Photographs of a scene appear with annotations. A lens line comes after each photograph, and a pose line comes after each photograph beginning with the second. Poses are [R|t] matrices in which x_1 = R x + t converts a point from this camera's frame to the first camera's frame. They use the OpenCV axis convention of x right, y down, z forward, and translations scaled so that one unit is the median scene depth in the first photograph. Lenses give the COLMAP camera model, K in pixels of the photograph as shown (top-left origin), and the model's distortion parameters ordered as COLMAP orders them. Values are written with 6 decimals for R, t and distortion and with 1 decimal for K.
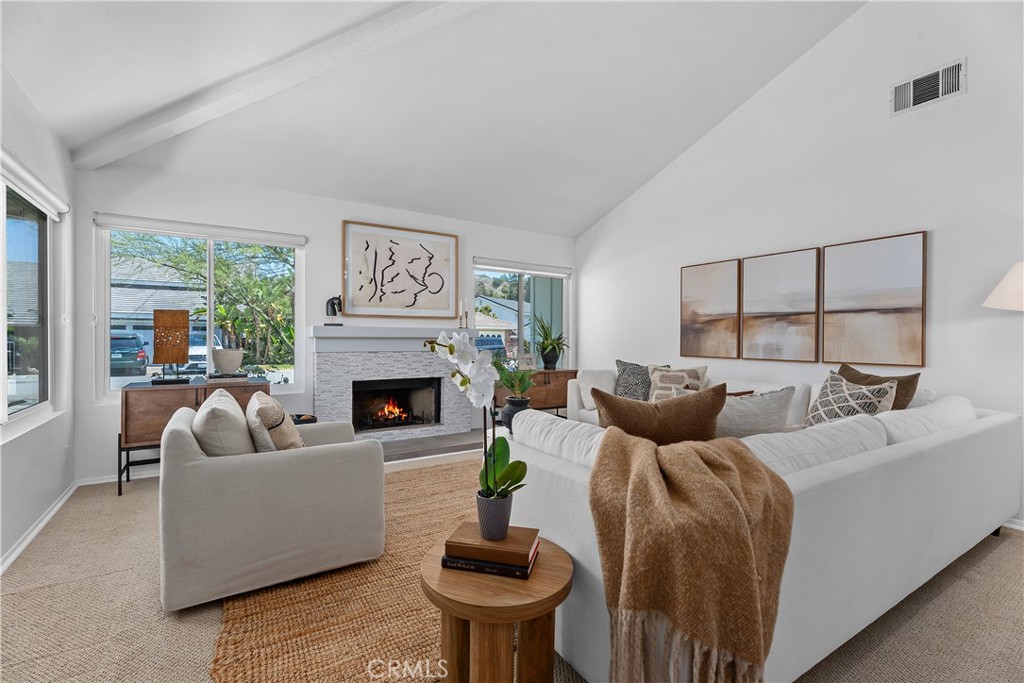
lens RADIAL K [[464.7, 0, 512.0], [0, 464.7, 341.5], [0, 0, 1]] dist [-0.001474, -0.000649]
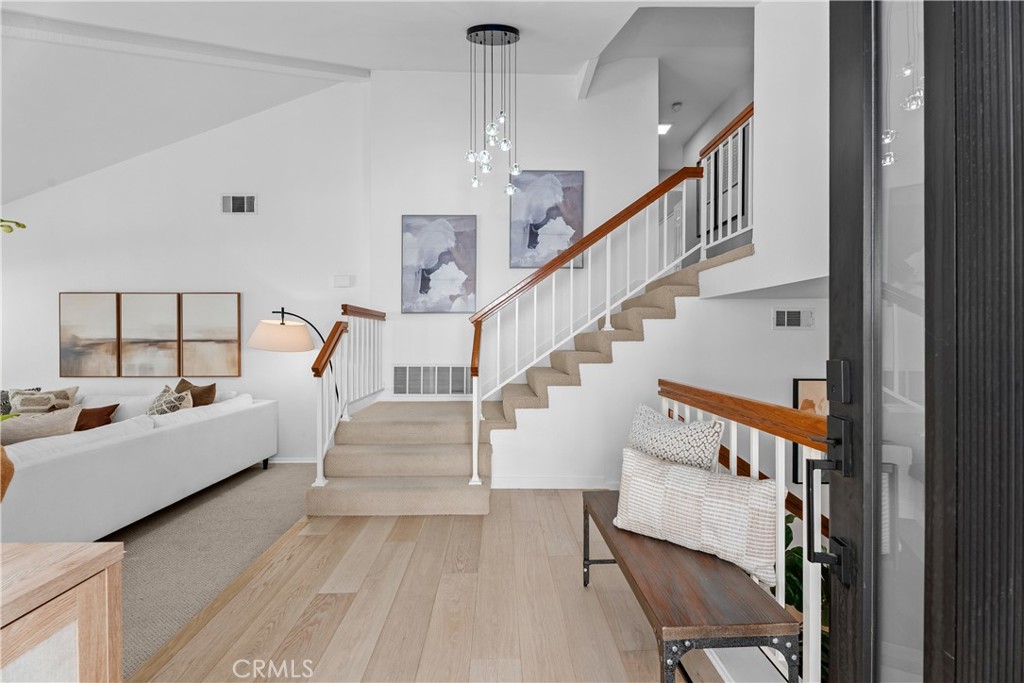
lens RADIAL K [[464.7, 0, 512.0], [0, 464.7, 341.5], [0, 0, 1]] dist [-0.001474, -0.000649]
pose [[0.522925, -0.011840, 0.852297, 0.004345], [0.012979, 0.999898, 0.005927, -0.044223], [-0.852280, 0.007963, 0.523025, -0.442595]]
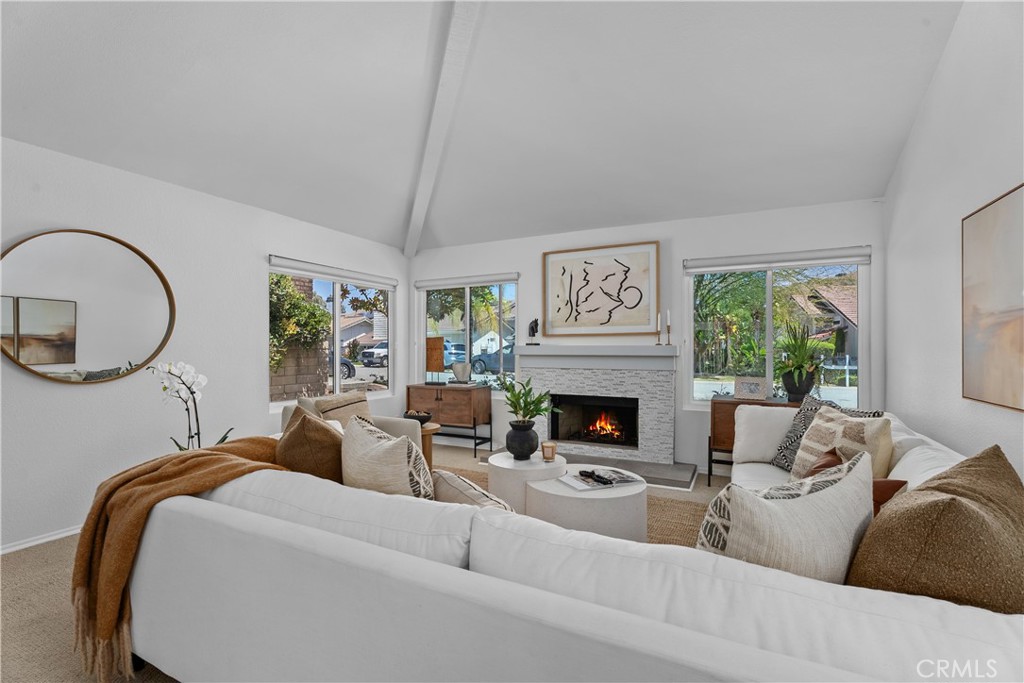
lens RADIAL K [[464.7, 0, 512.0], [0, 464.7, 341.5], [0, 0, 1]] dist [-0.001474, -0.000649]
pose [[0.498492, -0.015424, -0.866757, 0.578256], [-0.003188, 0.999802, -0.019625, -0.018403], [0.866888, 0.012547, 0.498344, 0.352691]]
